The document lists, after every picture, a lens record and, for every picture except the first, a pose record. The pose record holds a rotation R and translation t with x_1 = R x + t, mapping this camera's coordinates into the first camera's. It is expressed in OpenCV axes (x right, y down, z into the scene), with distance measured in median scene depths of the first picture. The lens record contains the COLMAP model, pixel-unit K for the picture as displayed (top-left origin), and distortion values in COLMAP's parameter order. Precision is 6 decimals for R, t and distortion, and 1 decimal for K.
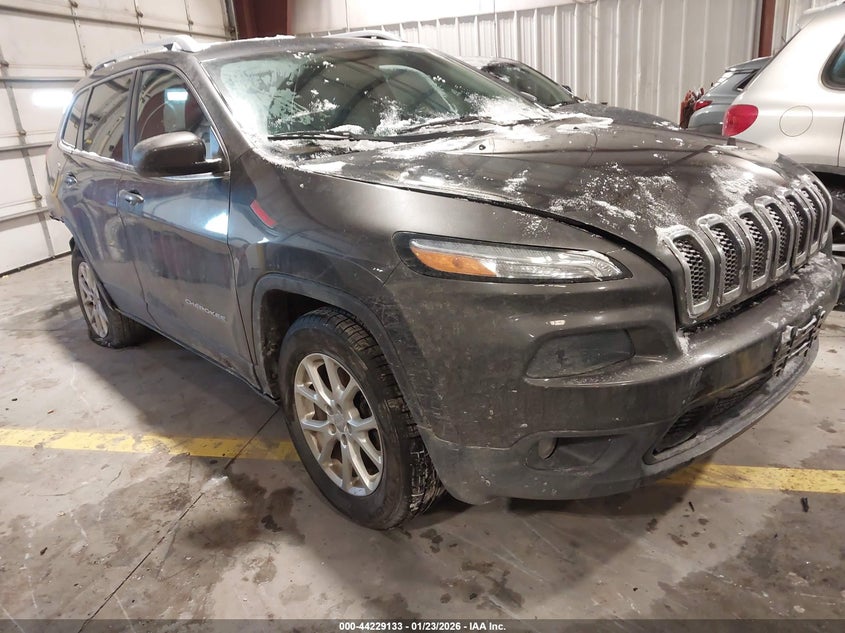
lens RADIAL K [[669.8, 0, 422.5], [0, 669.8, 316.5], [0, 0, 1]] dist [0.008805, 0.002230]
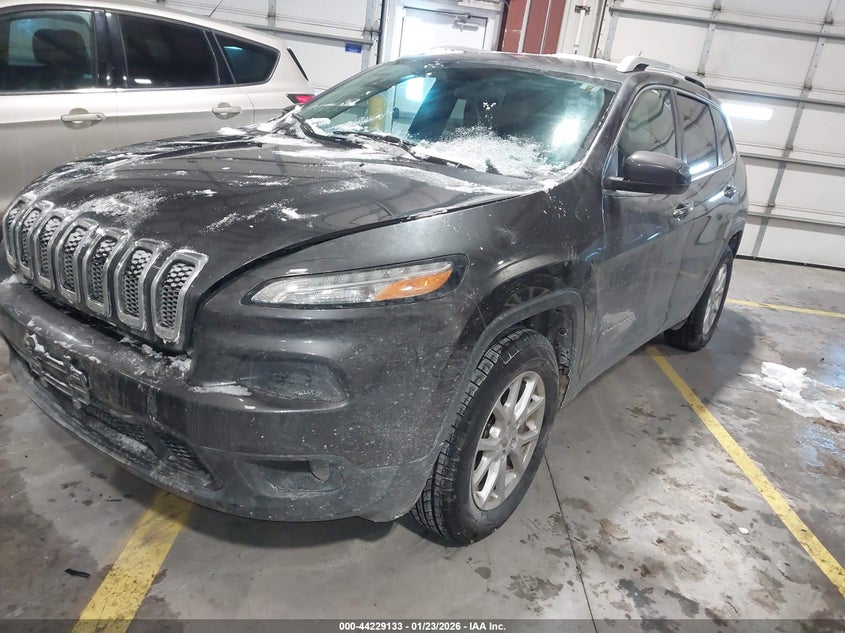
lens RADIAL K [[669.8, 0, 422.5], [0, 669.8, 316.5], [0, 0, 1]] dist [0.008805, 0.002230]
pose [[0.192145, 0.413477, -0.890010, 1.328894], [-0.434486, 0.849023, 0.300635, -0.488980], [0.879945, 0.328931, 0.342785, 0.992966]]
